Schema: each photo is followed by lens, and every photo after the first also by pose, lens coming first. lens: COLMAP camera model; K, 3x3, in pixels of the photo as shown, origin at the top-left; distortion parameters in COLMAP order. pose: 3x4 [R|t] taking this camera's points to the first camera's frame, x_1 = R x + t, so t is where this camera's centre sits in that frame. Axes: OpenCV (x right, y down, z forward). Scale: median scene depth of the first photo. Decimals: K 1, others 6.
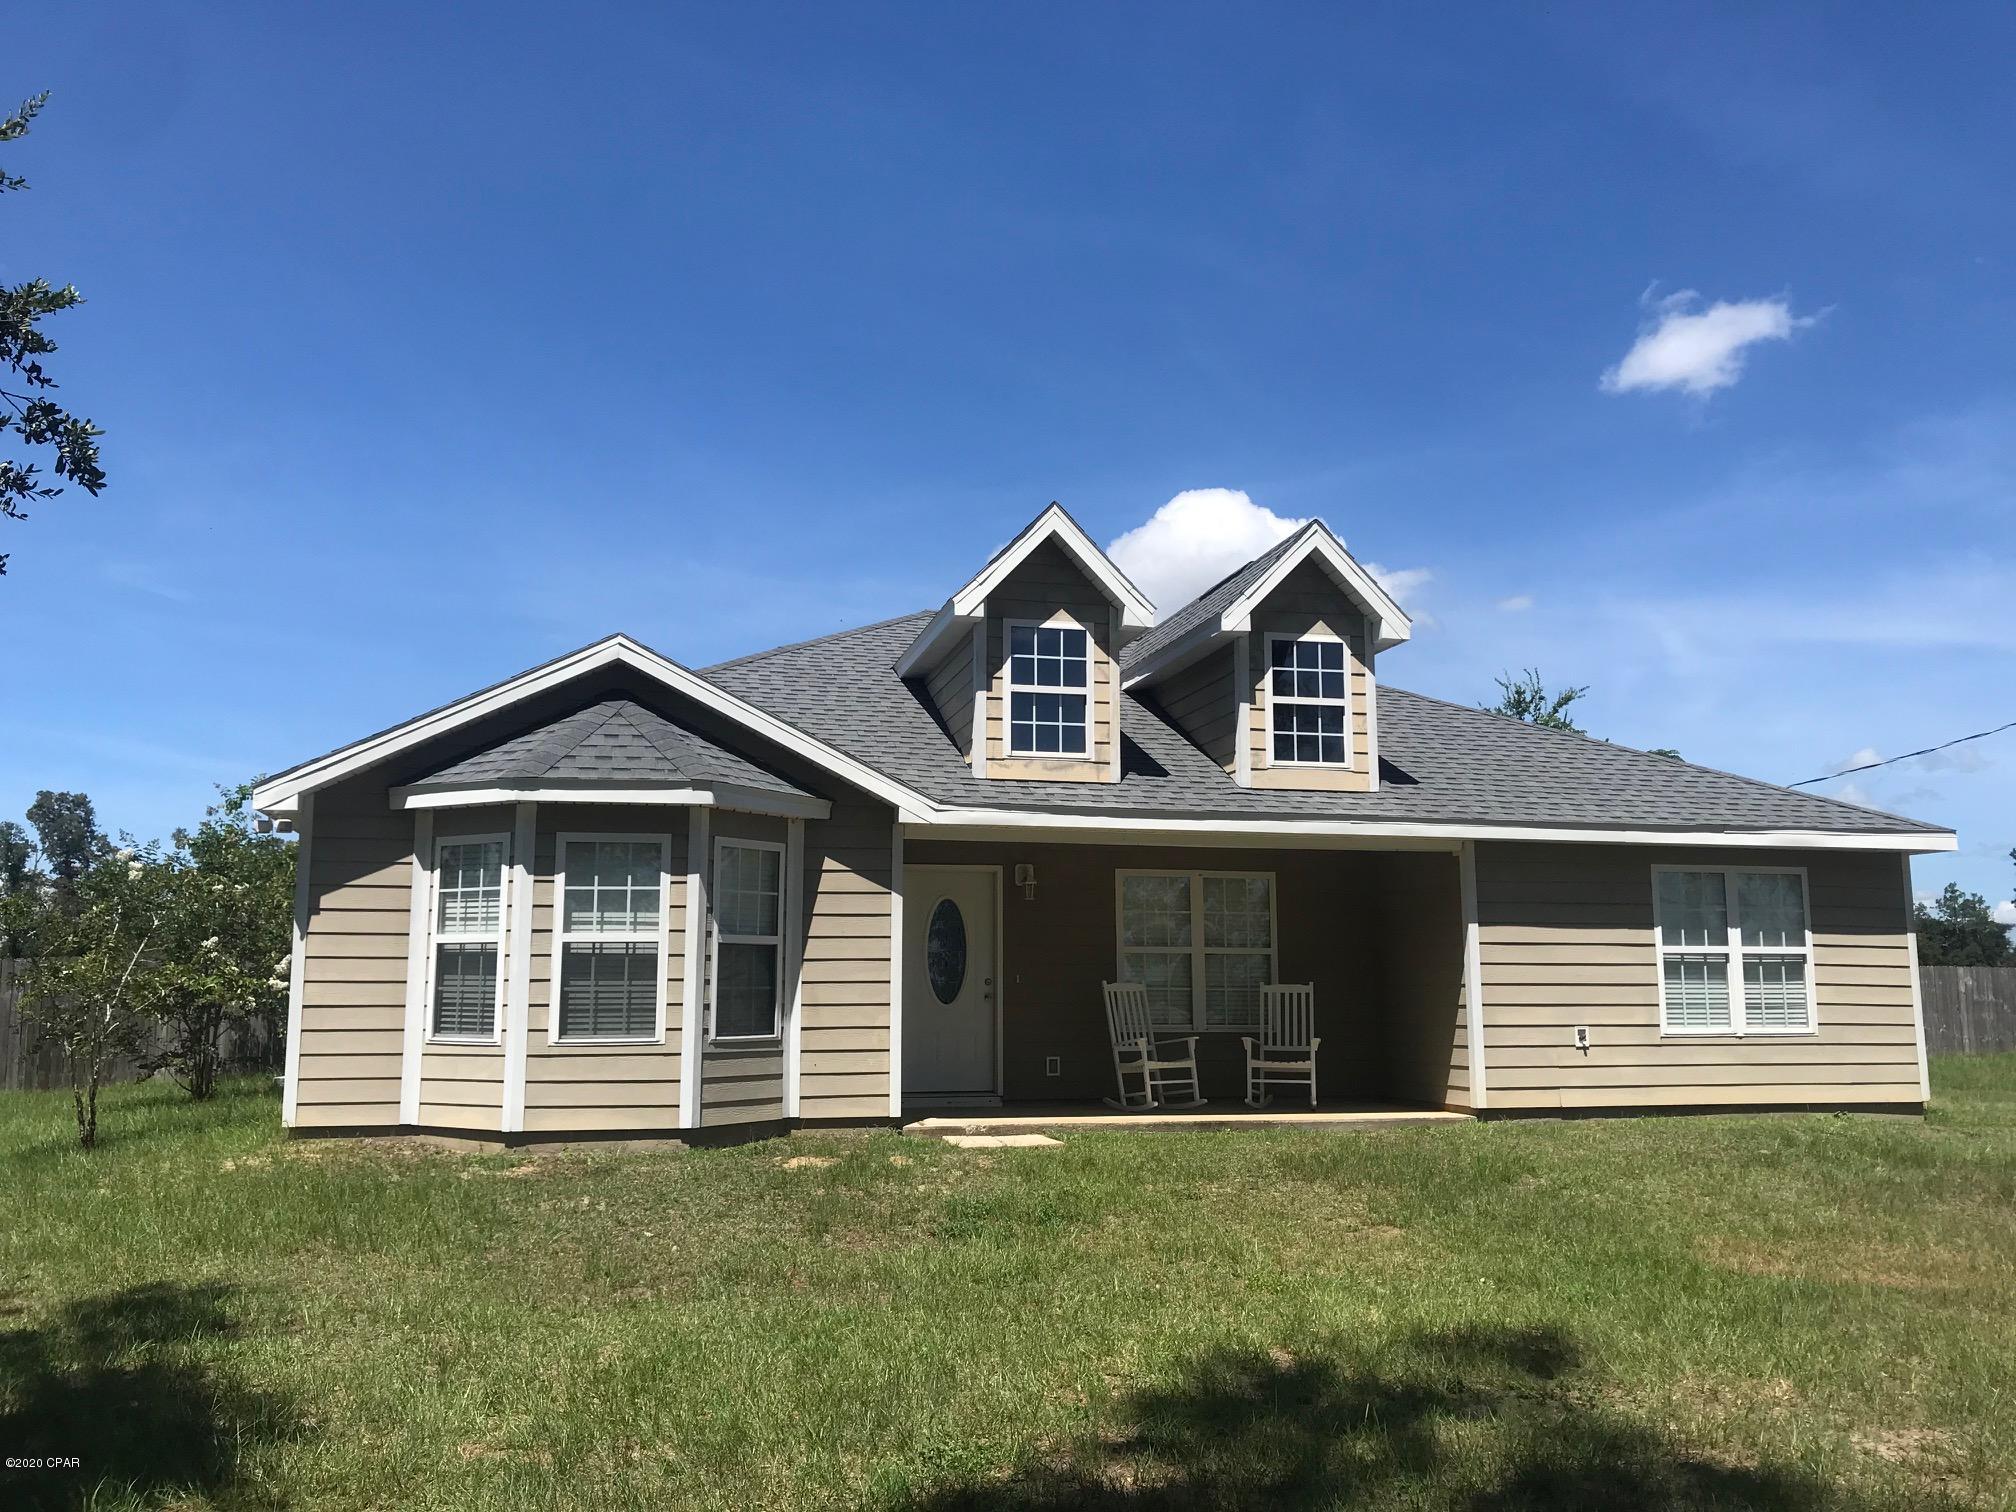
lens RADIAL K [[1670.5, 0, 1013.9], [0, 1670.5, 747.4], [0, 0, 1]] dist [0.017469, -0.012394]
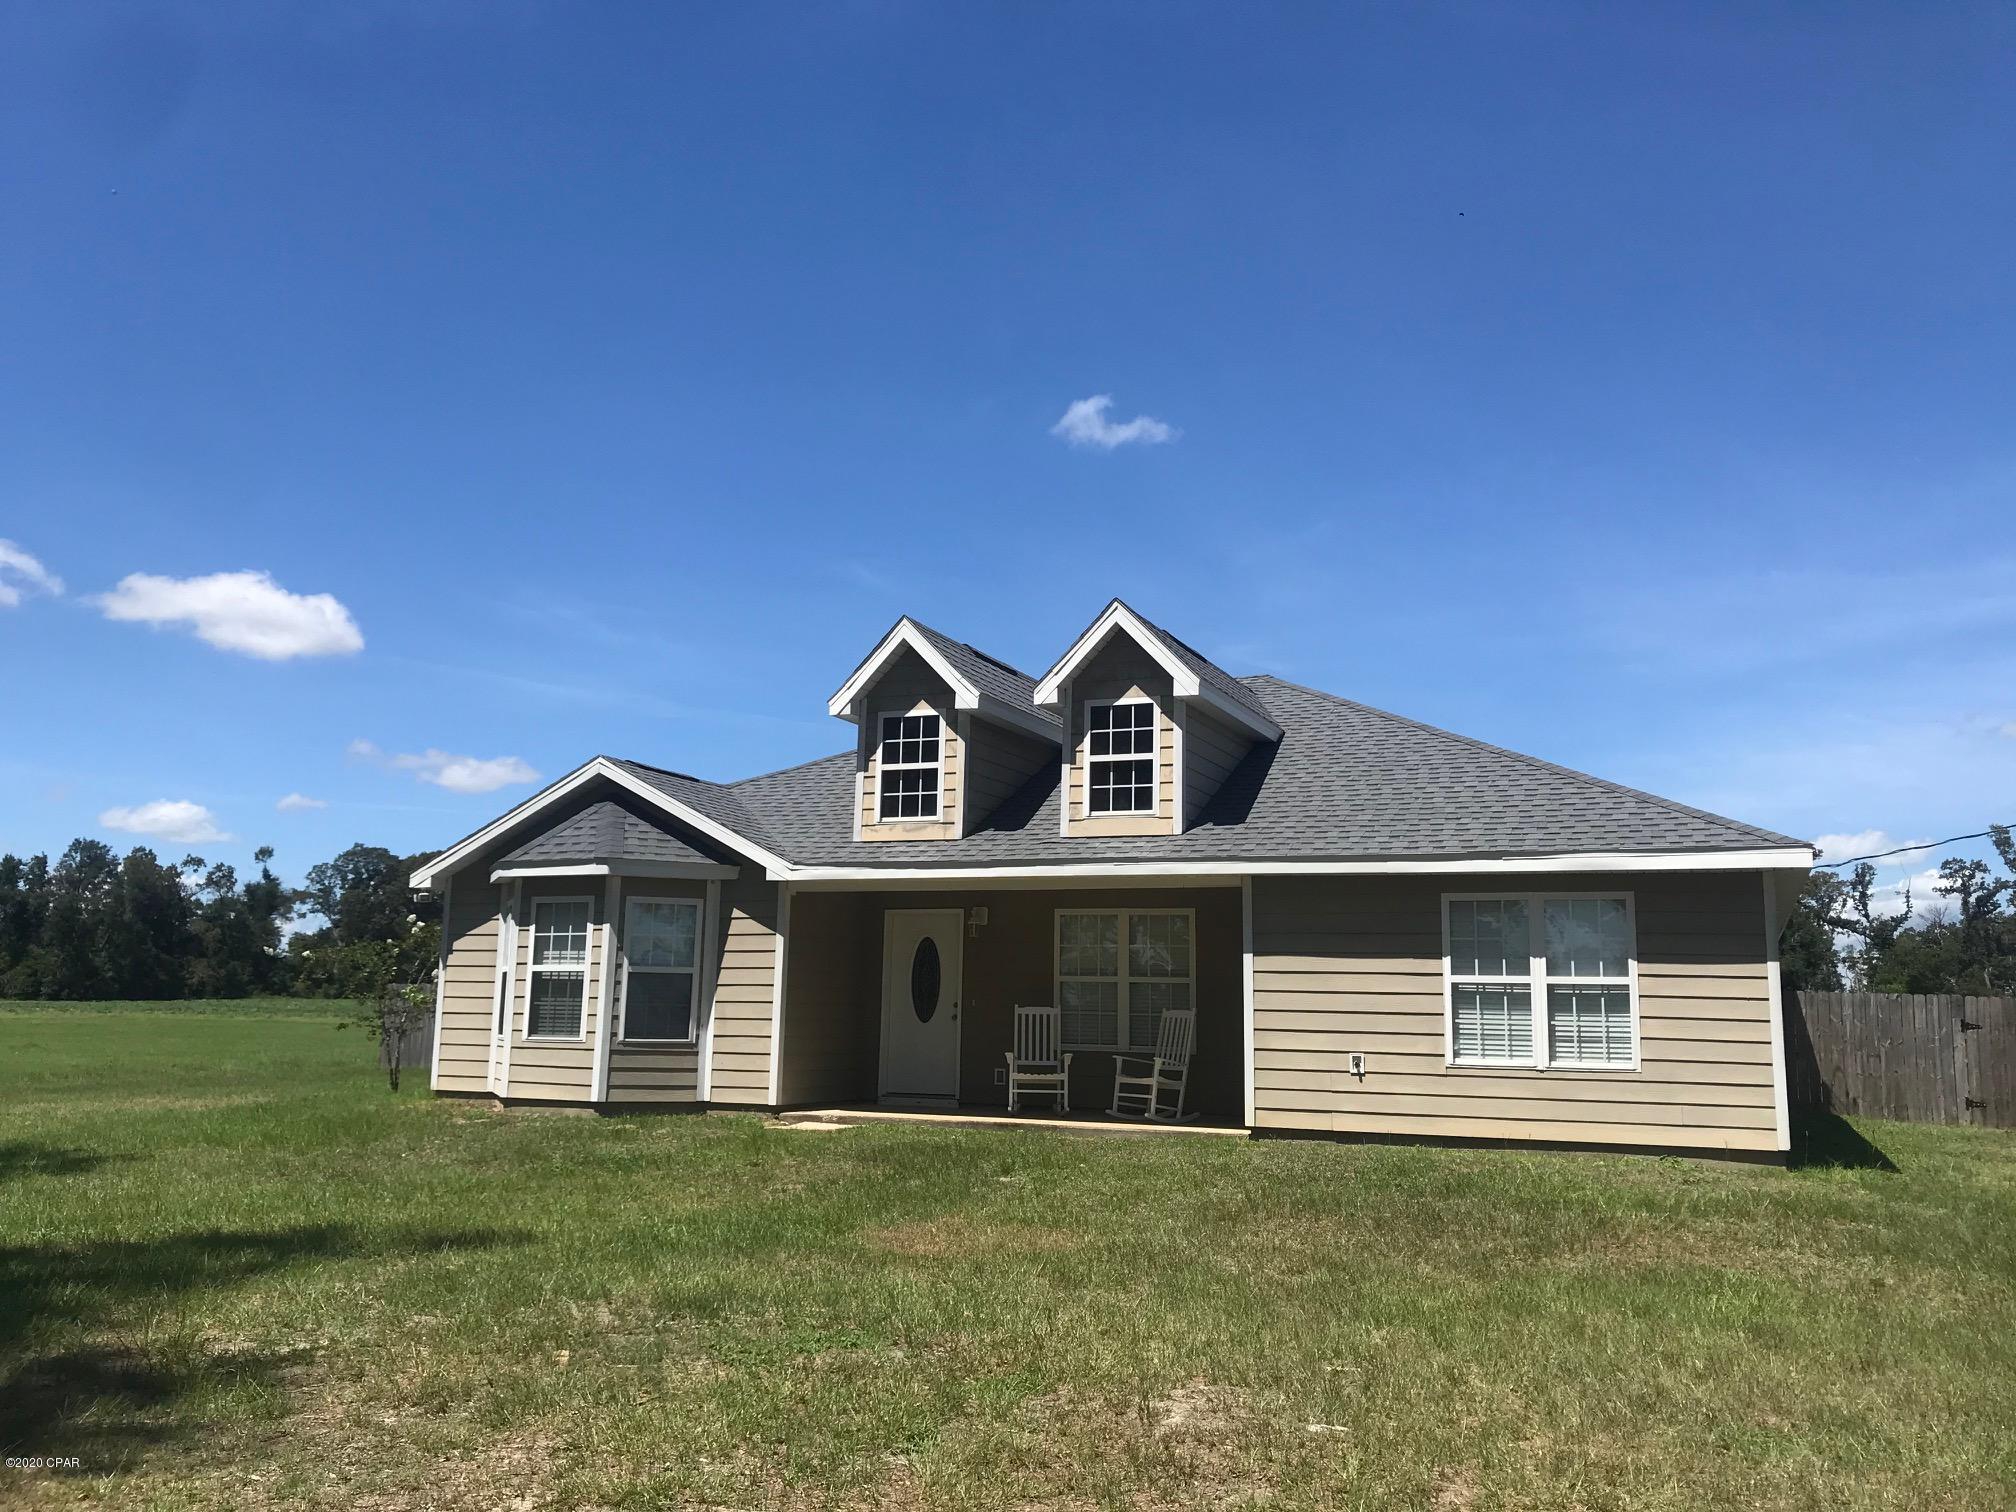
lens RADIAL K [[1670.5, 0, 1013.9], [0, 1670.5, 747.4], [0, 0, 1]] dist [0.017469, -0.012394]
pose [[0.805830, -0.078904, -0.586866, 0.850434], [0.067296, 0.996864, -0.041623, 0.008202], [0.588310, -0.005953, 0.808614, 0.049767]]
